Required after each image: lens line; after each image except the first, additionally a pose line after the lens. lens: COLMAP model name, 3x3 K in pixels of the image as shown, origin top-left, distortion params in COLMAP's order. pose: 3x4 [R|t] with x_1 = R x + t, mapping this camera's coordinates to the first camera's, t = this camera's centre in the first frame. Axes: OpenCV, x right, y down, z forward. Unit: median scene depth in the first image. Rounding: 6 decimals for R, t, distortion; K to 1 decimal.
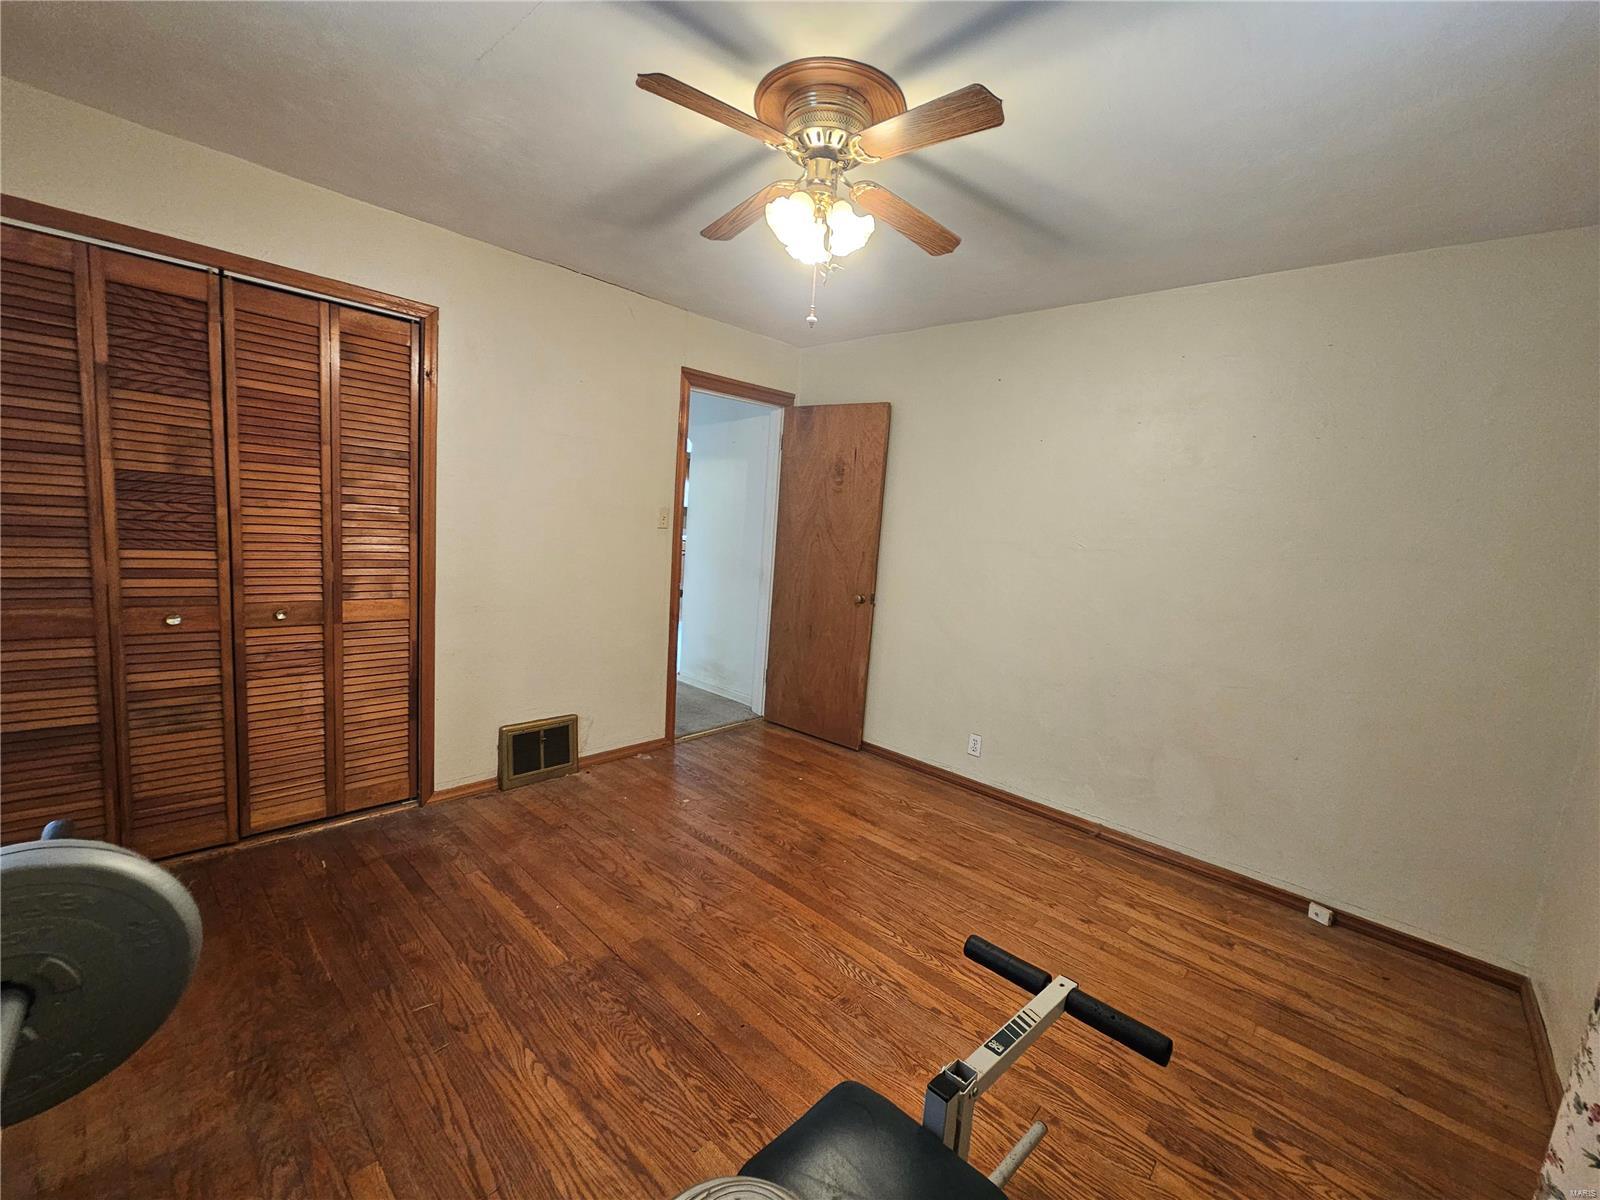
lens RADIAL K [[660.2, 0, 810.2], [0, 660.2, 602.6], [0, 0, 1]] dist [0.003141, 0.000112]
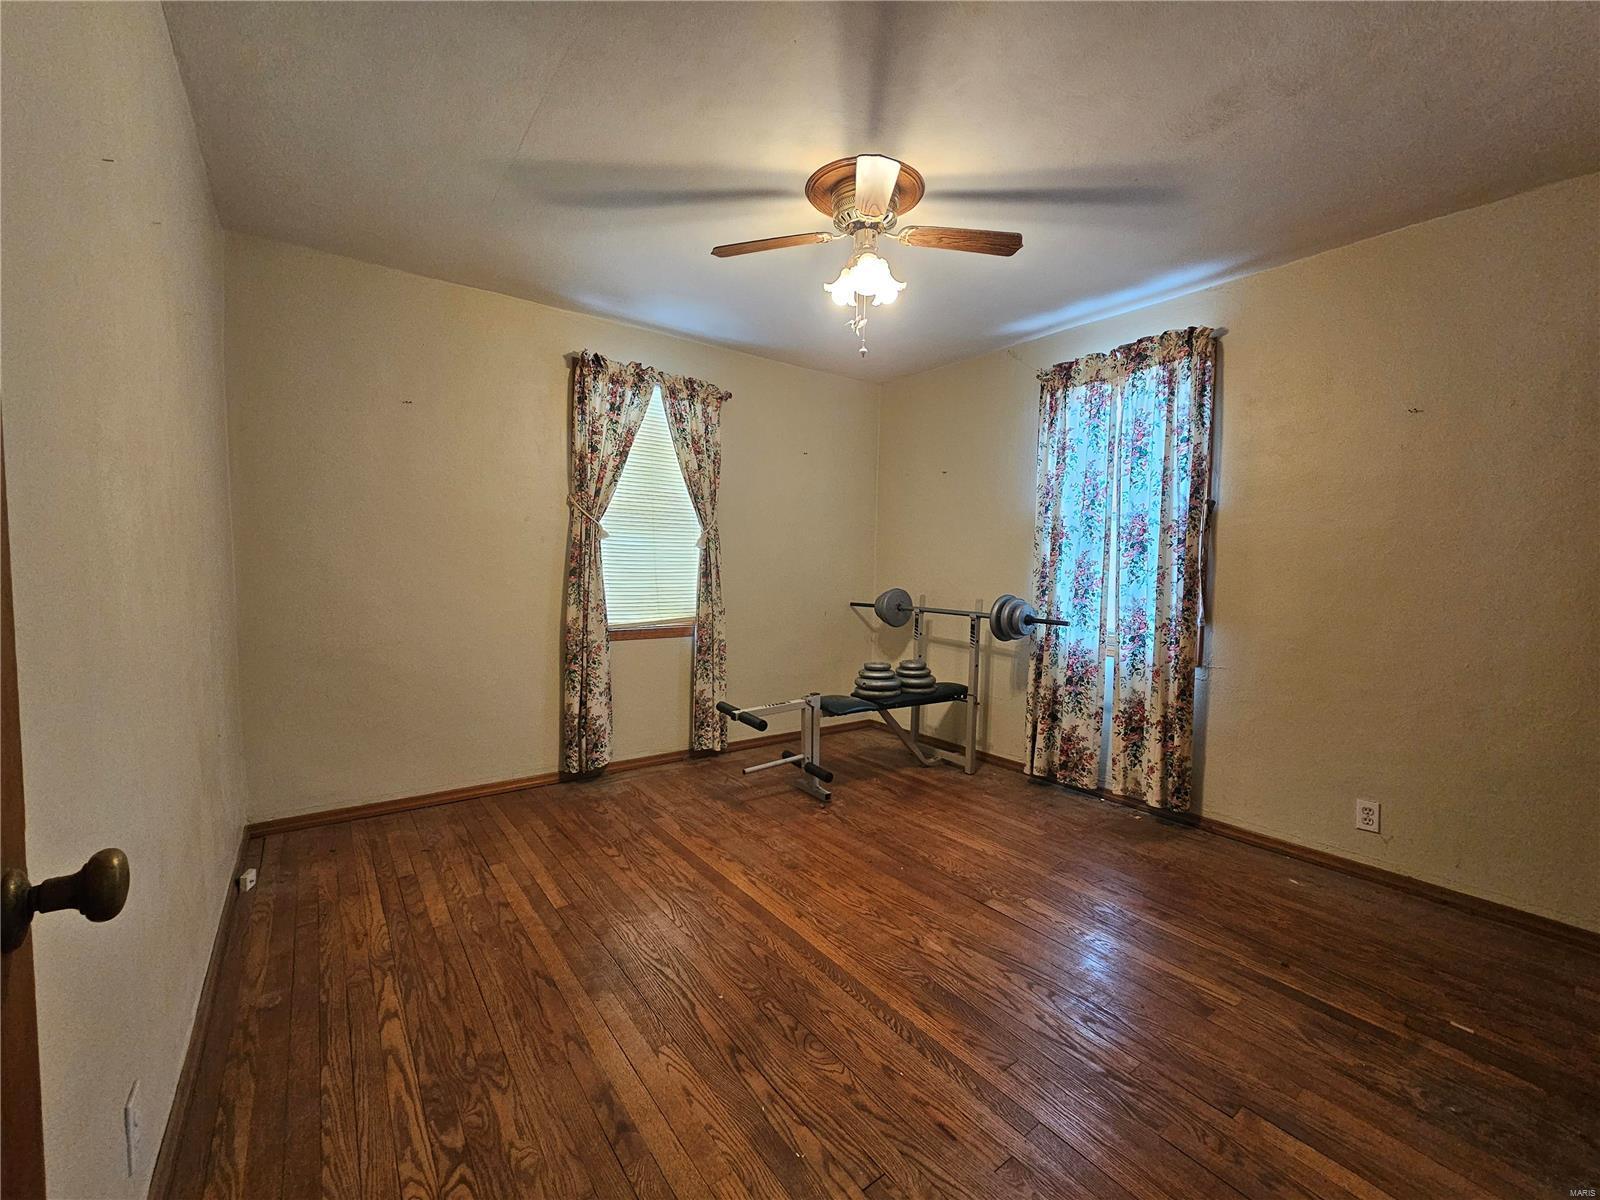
lens RADIAL K [[660.2, 0, 810.2], [0, 660.2, 602.6], [0, 0, 1]] dist [0.003141, 0.000112]
pose [[-0.980594, -0.095423, 0.171259, -0.127896], [-0.061276, 0.978964, 0.194614, -0.148911], [-0.186227, 0.180343, -0.965814, 1.781694]]
